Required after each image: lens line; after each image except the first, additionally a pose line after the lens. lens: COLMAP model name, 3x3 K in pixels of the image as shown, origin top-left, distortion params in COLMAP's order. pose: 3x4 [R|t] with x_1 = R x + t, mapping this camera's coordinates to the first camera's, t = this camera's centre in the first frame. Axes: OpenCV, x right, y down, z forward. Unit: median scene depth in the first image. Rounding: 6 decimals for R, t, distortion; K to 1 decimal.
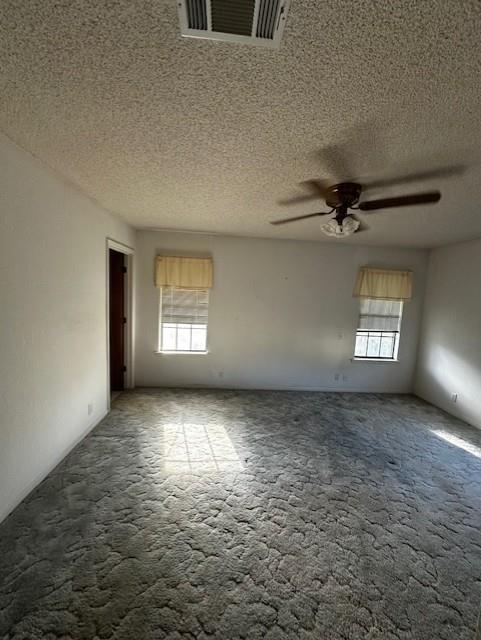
lens RADIAL K [[253.7, 0, 240.5], [0, 253.7, 320.0], [0, 0, 1]] dist [0.001807, 0.000075]
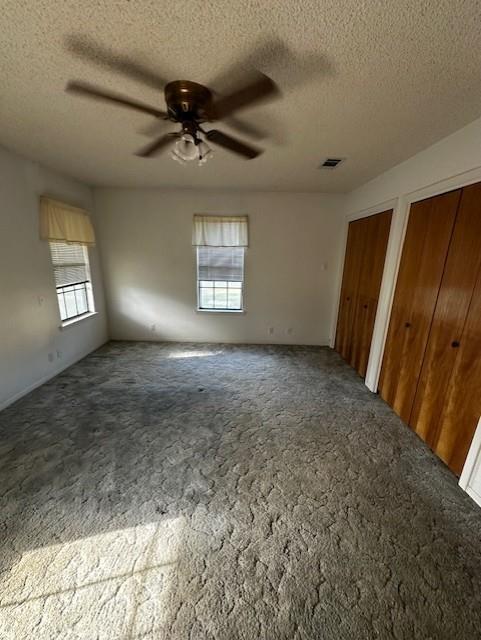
lens RADIAL K [[253.7, 0, 240.5], [0, 253.7, 320.0], [0, 0, 1]] dist [0.001807, 0.000075]
pose [[0.068382, -0.296794, 0.952490, -0.289486], [0.074938, 0.953556, 0.291746, -0.054729], [-0.994841, 0.051428, 0.087447, 0.484665]]
